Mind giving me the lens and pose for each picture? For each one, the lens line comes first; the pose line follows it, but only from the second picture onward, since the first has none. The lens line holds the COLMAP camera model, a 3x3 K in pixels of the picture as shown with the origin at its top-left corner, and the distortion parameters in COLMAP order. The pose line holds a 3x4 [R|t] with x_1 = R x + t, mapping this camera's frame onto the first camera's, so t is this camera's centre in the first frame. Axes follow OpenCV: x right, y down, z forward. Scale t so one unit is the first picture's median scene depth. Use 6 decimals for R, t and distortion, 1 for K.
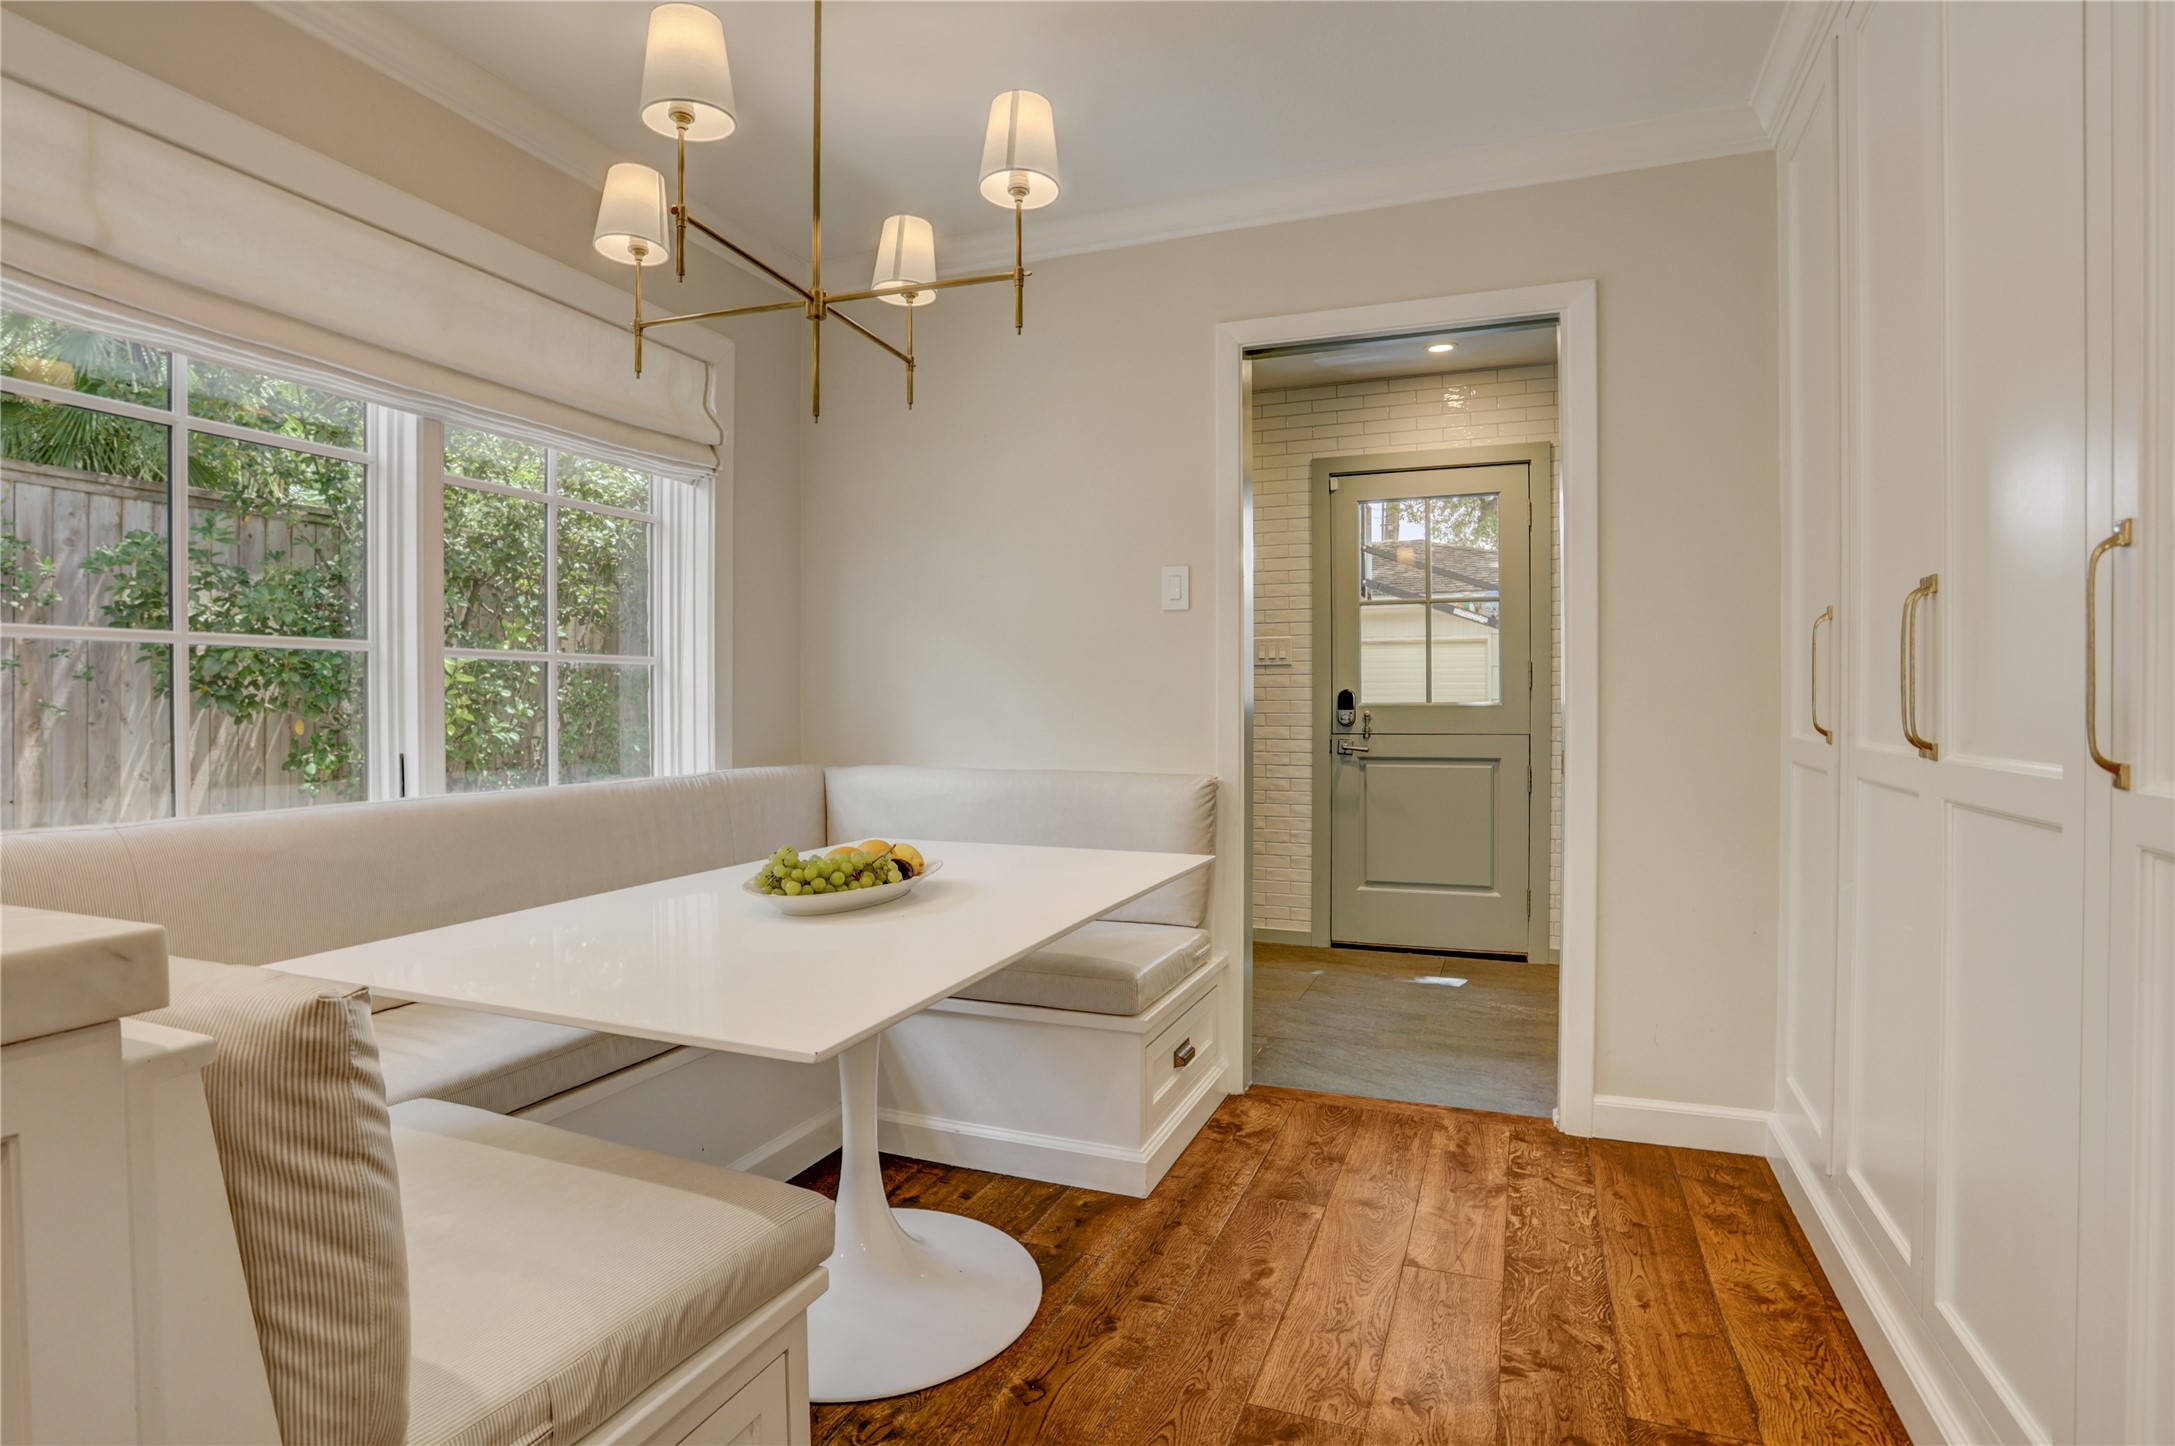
lens RADIAL K [[1072.2, 0, 1082.8], [0, 1072.2, 707.3], [0, 0, 1]] dist [-0.058541, 0.037683]
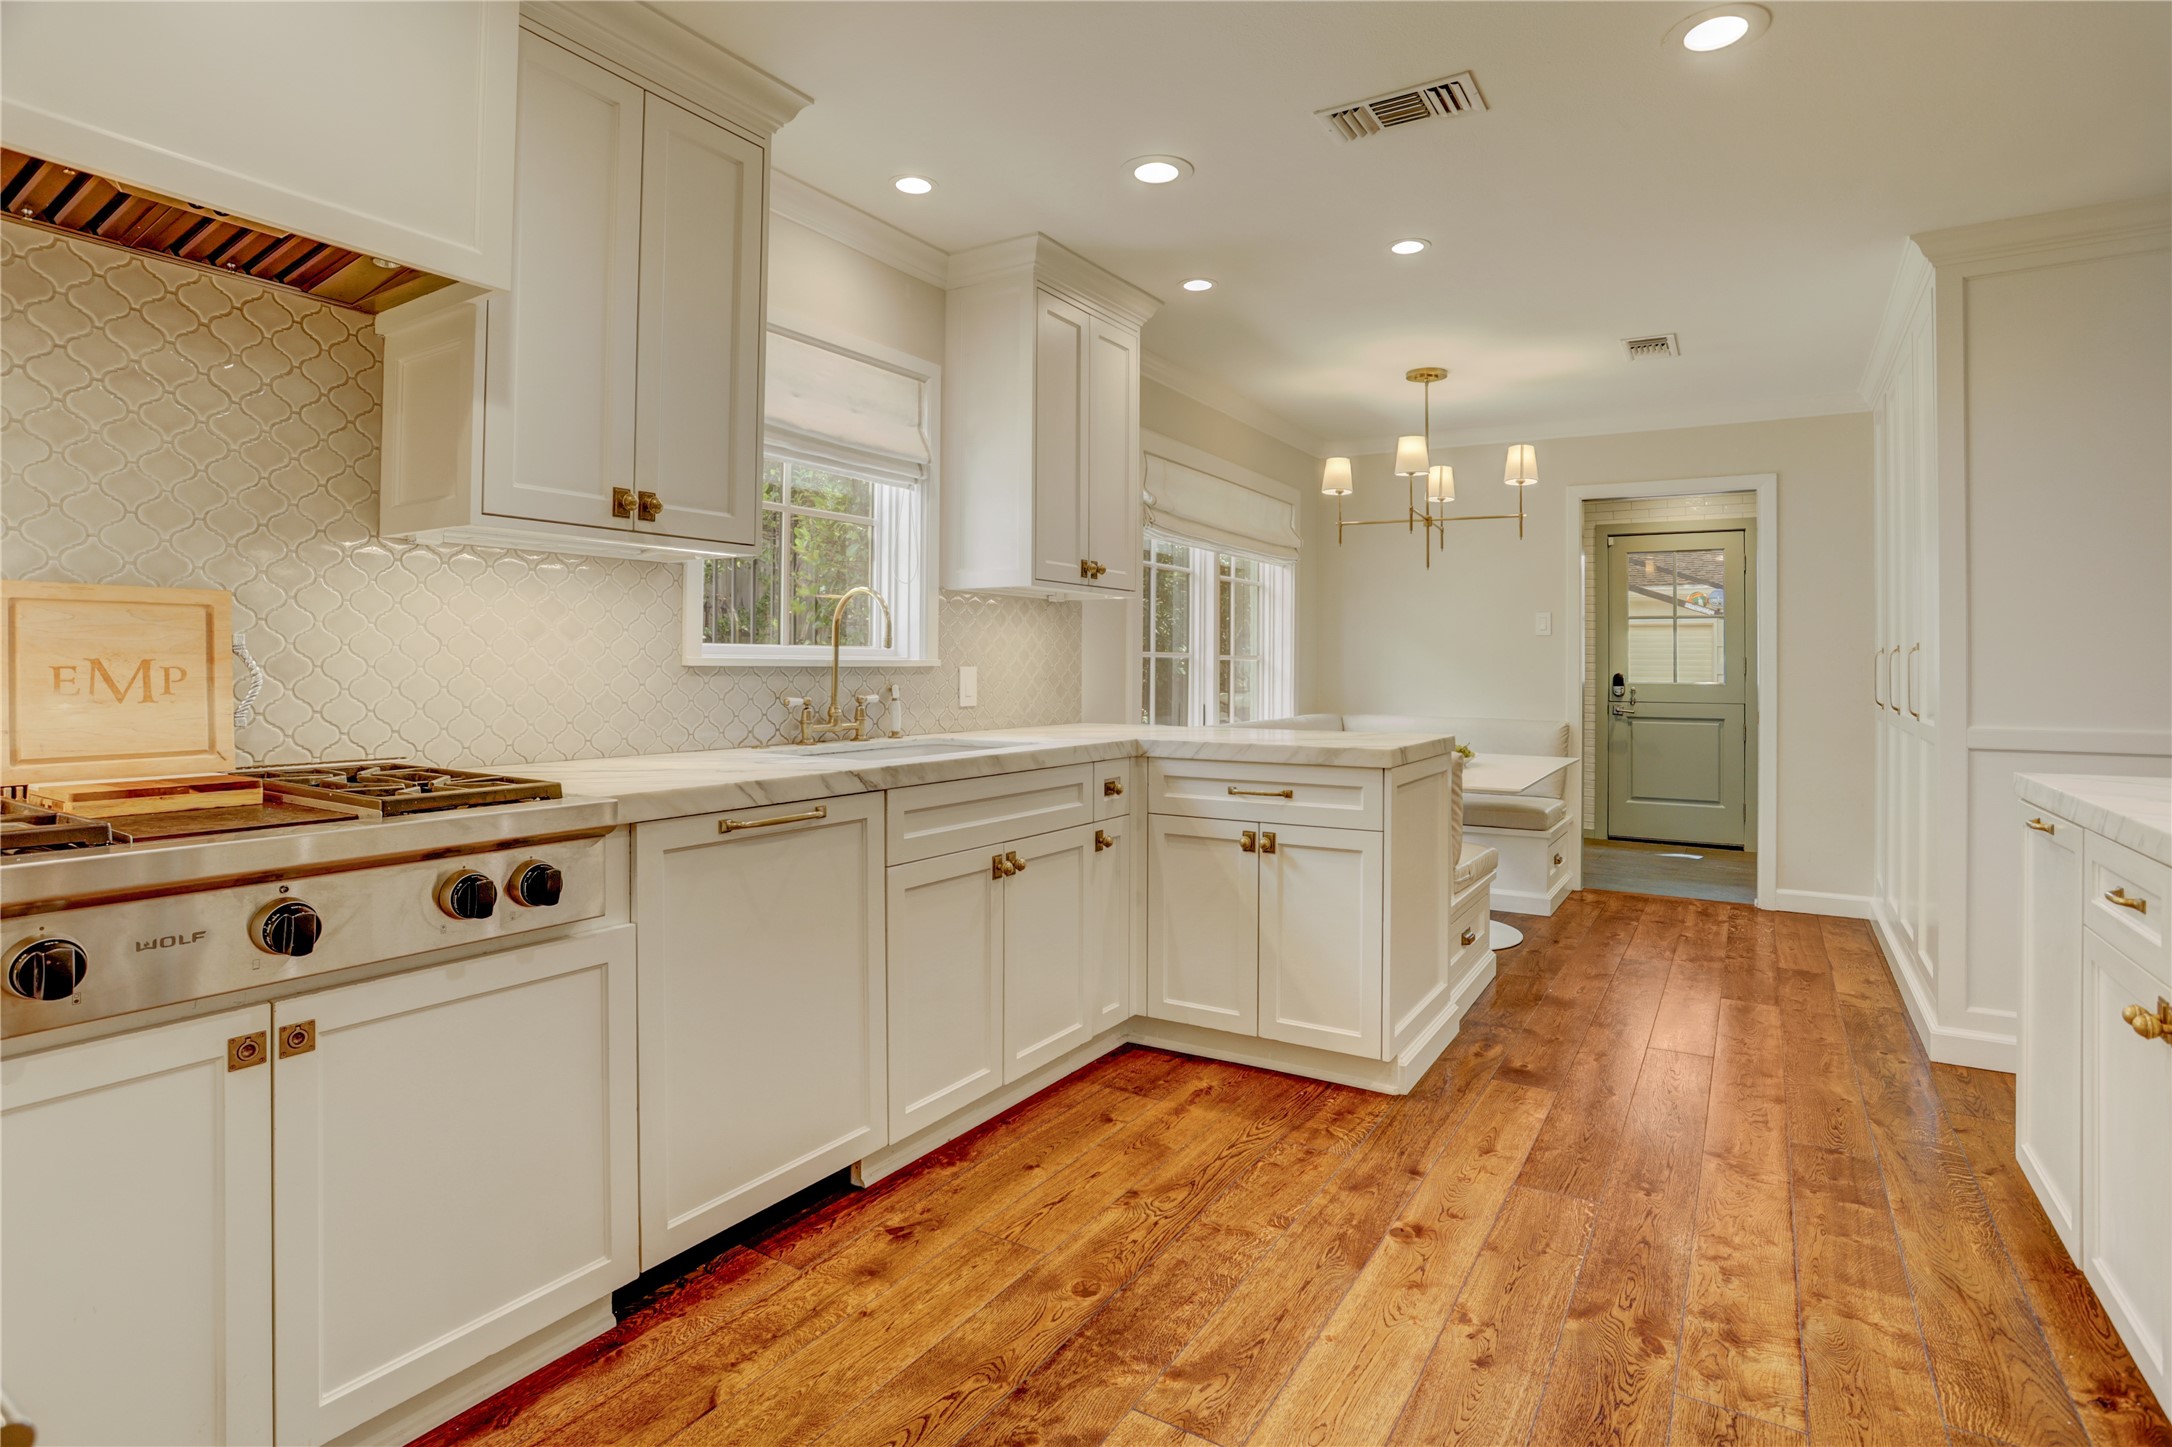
lens RADIAL K [[1189.3, 0, 1089.9], [0, 1189.3, 633.8], [0, 0, 1]] dist [-0.000451, -0.000888]
pose [[0.992991, 0.010389, -0.117734, -0.458565], [-0.013585, 0.999560, -0.026376, -0.025862], [0.117408, 0.027791, 0.992695, -1.182495]]
